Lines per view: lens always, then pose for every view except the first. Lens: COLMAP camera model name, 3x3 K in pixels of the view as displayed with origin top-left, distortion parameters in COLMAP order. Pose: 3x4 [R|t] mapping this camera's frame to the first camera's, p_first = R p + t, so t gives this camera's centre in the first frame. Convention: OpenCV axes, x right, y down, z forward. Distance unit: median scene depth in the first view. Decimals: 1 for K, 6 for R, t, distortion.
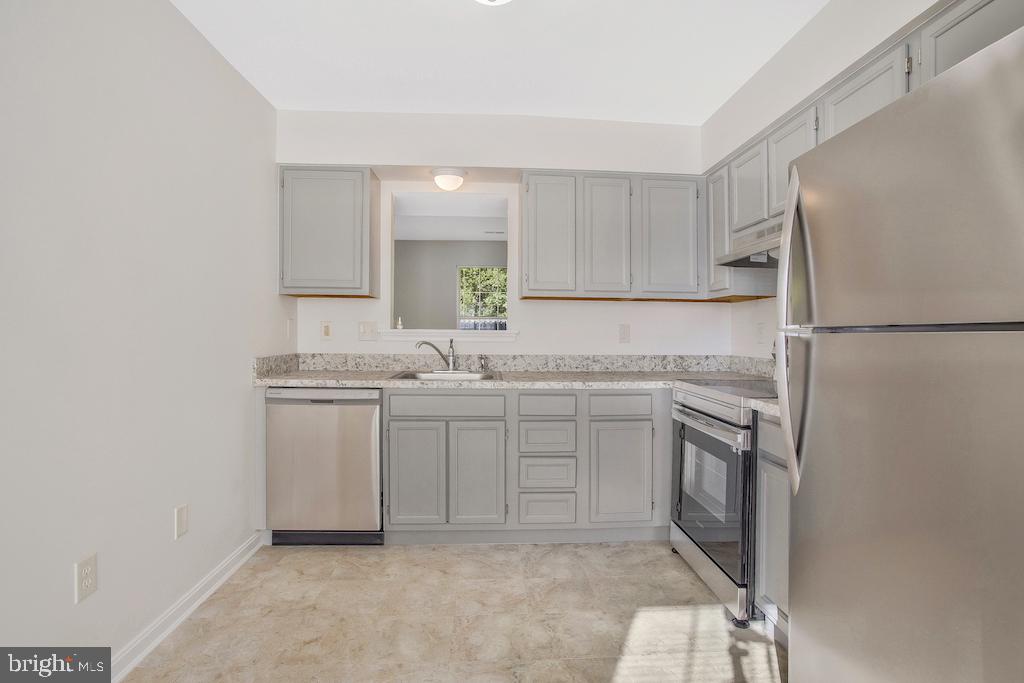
lens RADIAL K [[508.8, 0, 515.4], [0, 508.8, 340.3], [0, 0, 1]] dist [-0.060620, 0.021122]
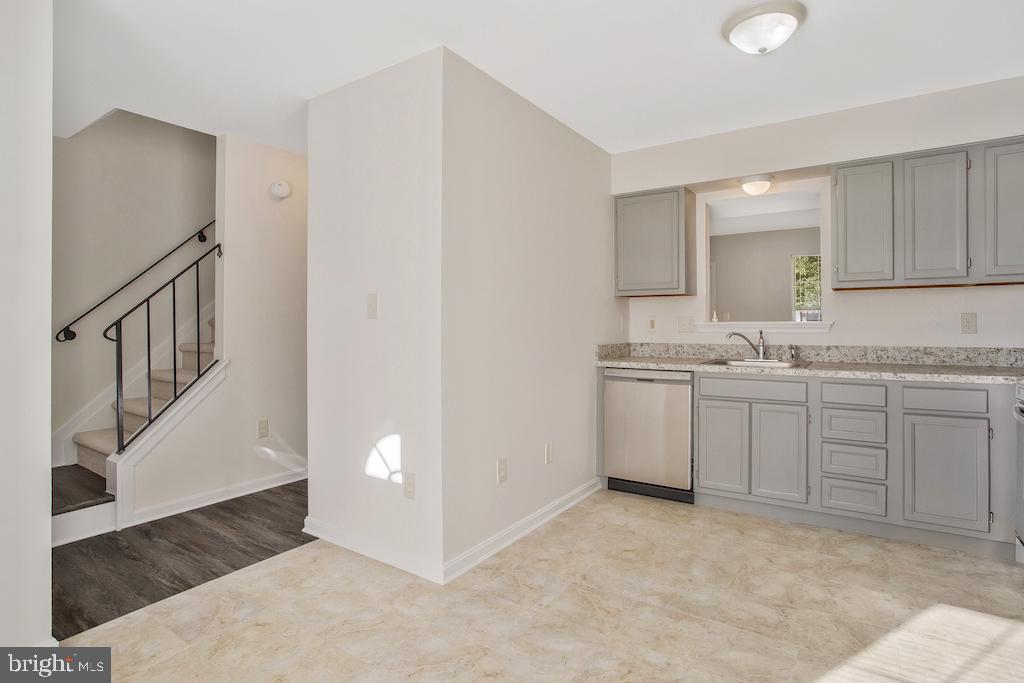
lens RADIAL K [[508.8, 0, 523.5], [0, 508.8, 334.6], [0, 0, 1]] dist [-0.060620, 0.021122]
pose [[0.799335, -0.001376, -0.600884, 0.133720], [0.003425, 0.999992, 0.002267, 0.002382], [0.600875, -0.003870, 0.799333, -0.196918]]
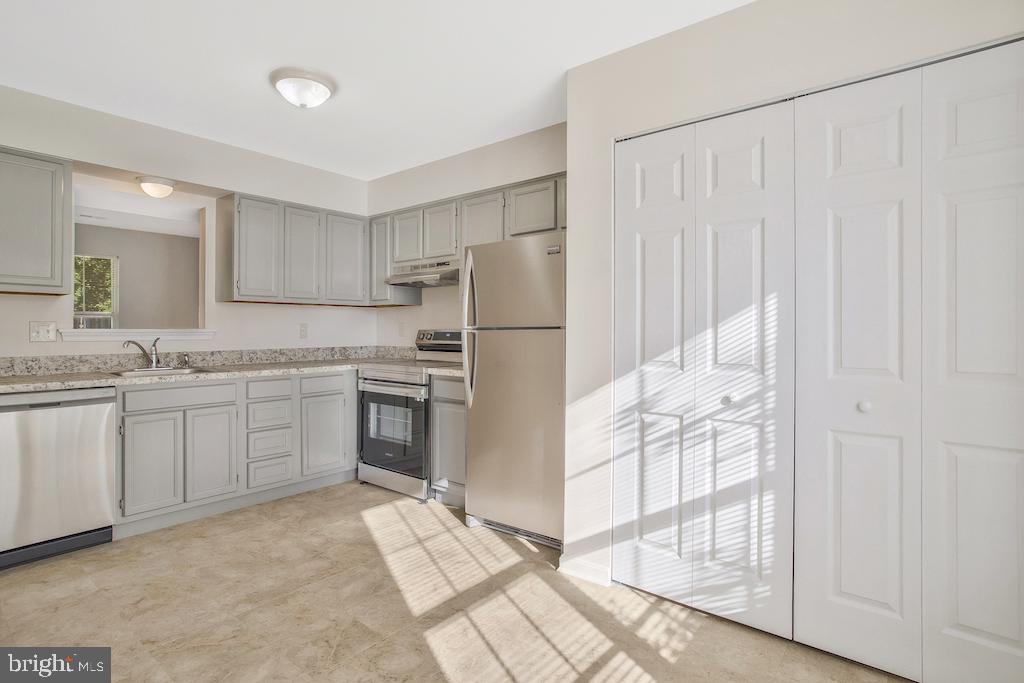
lens RADIAL K [[508.8, 0, 512.4], [0, 508.8, 340.1], [0, 0, 1]] dist [-0.060620, 0.021122]
pose [[0.670085, -0.019932, 0.742017, -0.454414], [0.014174, 0.999801, 0.014057, -0.001822], [-0.742149, 0.001098, 0.670233, -0.279969]]
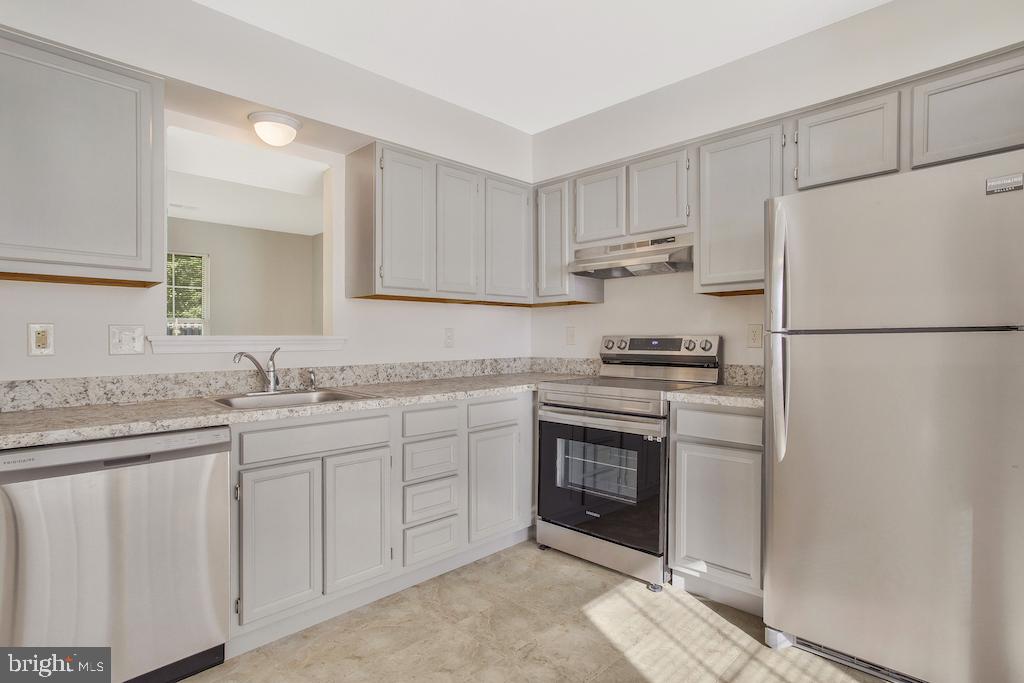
lens RADIAL K [[508.8, 0, 512.8], [0, 508.8, 348.9], [0, 0, 1]] dist [-0.060620, 0.021122]
pose [[0.751088, -0.027888, 0.659612, -0.400450], [0.024744, 0.999595, 0.014086, -0.004505], [-0.659738, 0.005742, 0.751474, 0.255535]]
